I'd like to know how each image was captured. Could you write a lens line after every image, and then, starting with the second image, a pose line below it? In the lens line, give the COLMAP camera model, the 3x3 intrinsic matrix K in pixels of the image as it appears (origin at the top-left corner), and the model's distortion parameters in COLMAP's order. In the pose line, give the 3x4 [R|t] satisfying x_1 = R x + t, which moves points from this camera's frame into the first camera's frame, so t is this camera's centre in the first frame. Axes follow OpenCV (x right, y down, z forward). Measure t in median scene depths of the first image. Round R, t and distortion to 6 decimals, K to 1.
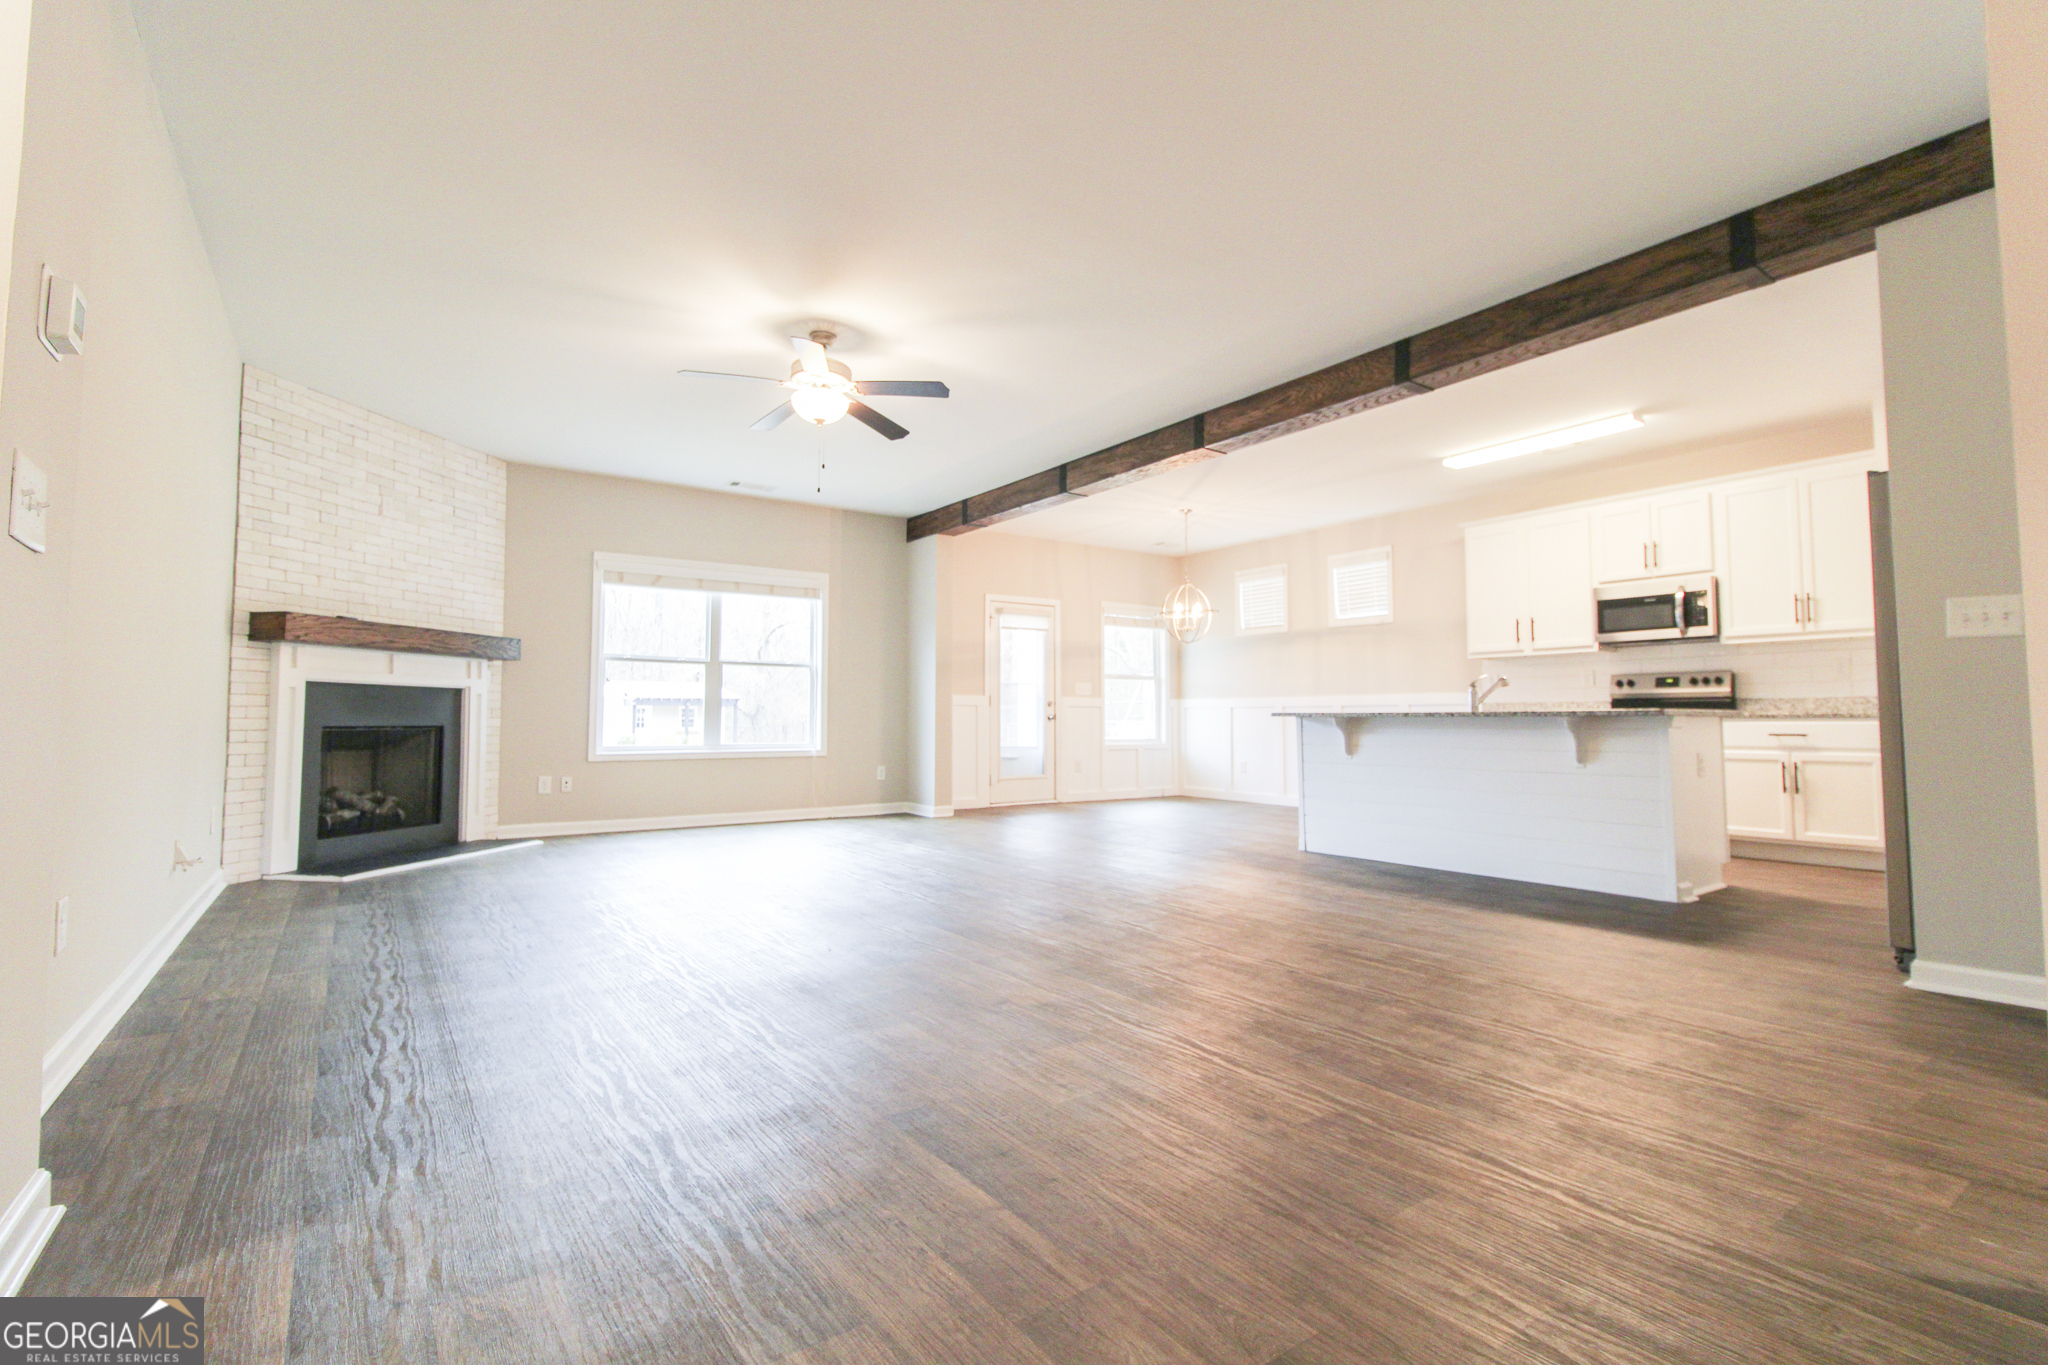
lens RADIAL K [[938.2, 0, 1038.2], [0, 938.2, 668.0], [0, 0, 1]] dist [0.018050, -0.013220]
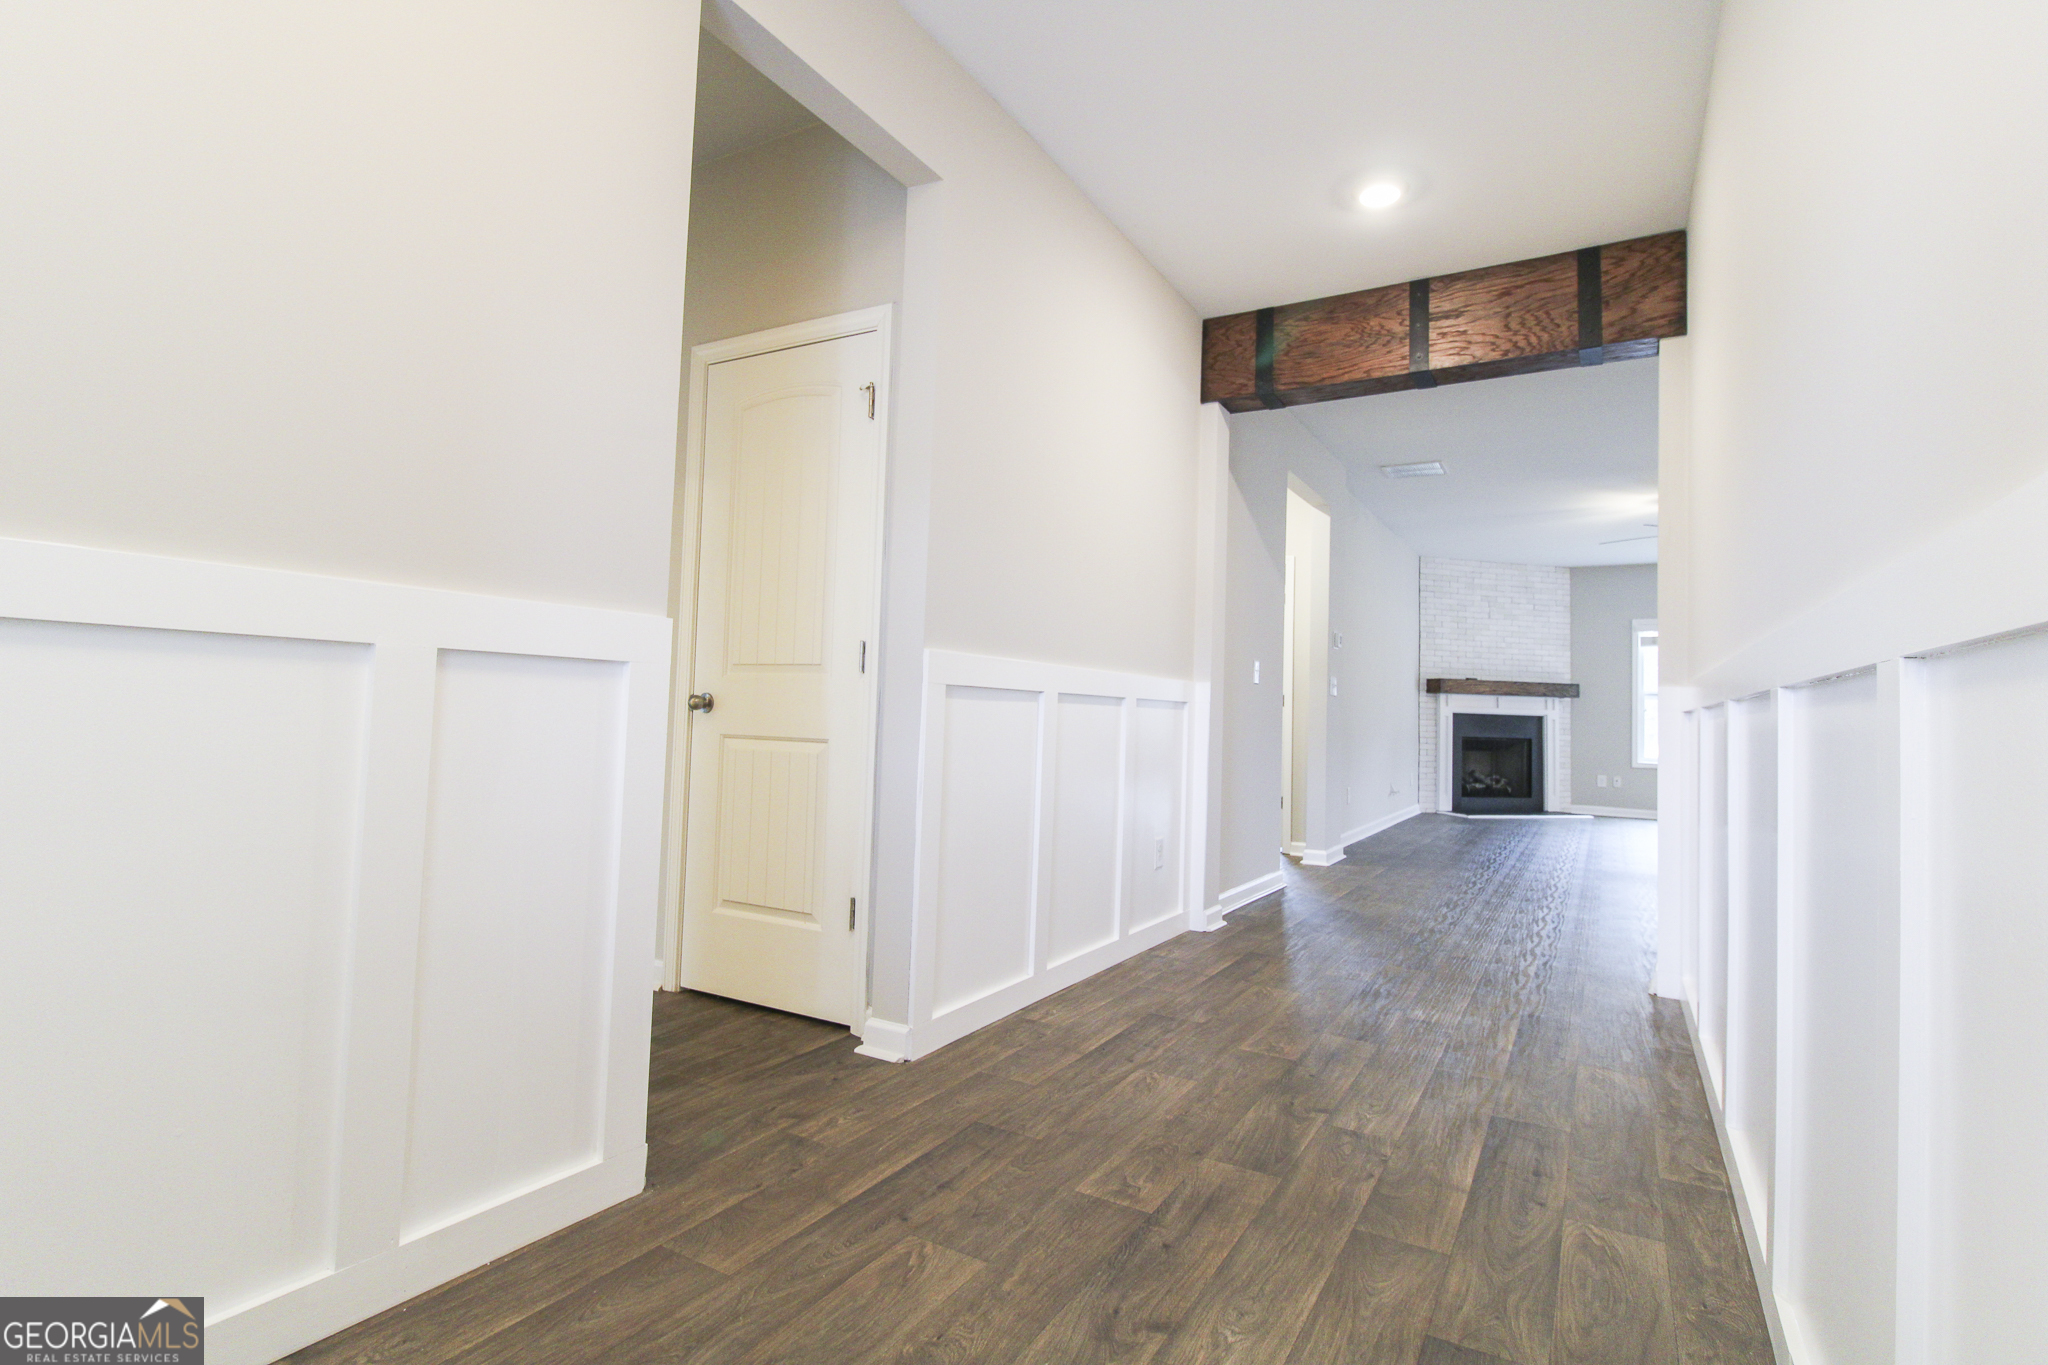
lens RADIAL K [[981.8, 0, 1032.5], [0, 981.8, 664.8], [0, 0, 1]] dist [0.001153, -0.001730]
pose [[0.408721, -0.032275, -0.912089, 0.546915], [0.021387, 0.999439, -0.025782, -0.039825], [0.912409, -0.008969, 0.409182, -0.465627]]
